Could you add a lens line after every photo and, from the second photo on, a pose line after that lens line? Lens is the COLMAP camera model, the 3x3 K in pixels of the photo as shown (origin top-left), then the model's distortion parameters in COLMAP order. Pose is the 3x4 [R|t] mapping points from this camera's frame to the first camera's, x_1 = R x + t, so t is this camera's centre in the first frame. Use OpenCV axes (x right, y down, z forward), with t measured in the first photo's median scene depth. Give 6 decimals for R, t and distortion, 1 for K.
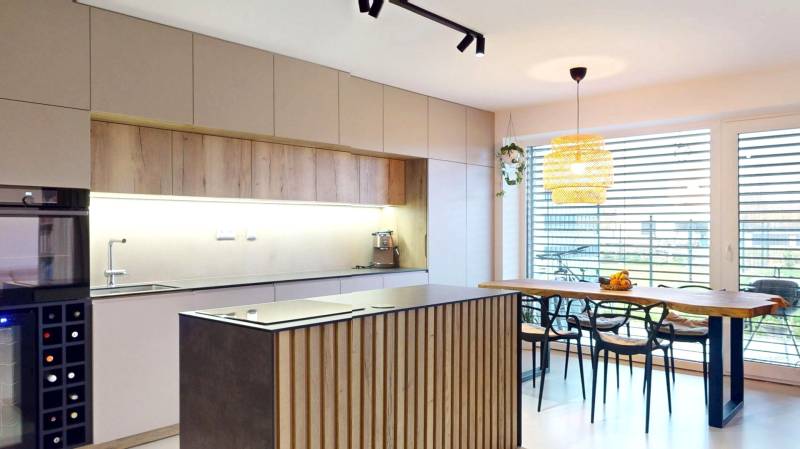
lens RADIAL K [[593.3, 0, 400.0], [0, 593.3, 224.5], [0, 0, 1]] dist [0.001150, 0.000653]
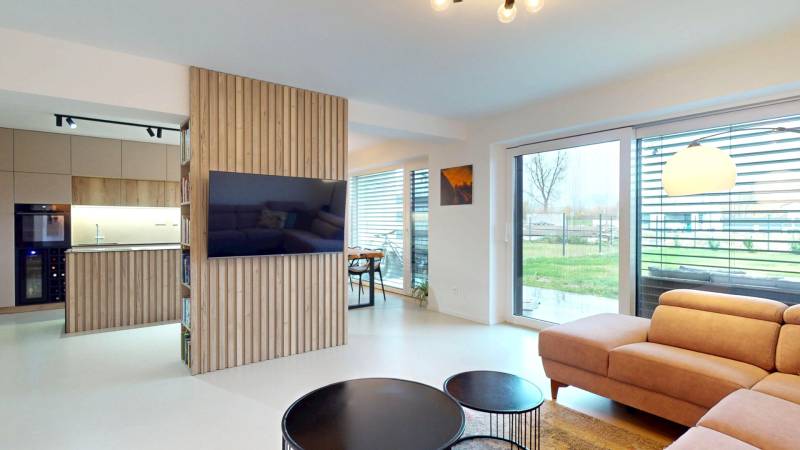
lens RADIAL K [[403.8, 0, 400.0], [0, 403.8, 225.0], [0, 0, 1]] dist [0.000238, -0.000036]
pose [[0.984080, 0.004308, -0.177677, 1.049238], [-0.001476, 0.999870, 0.016067, 0.000053], [0.177723, -0.015549, 0.983958, -0.438468]]
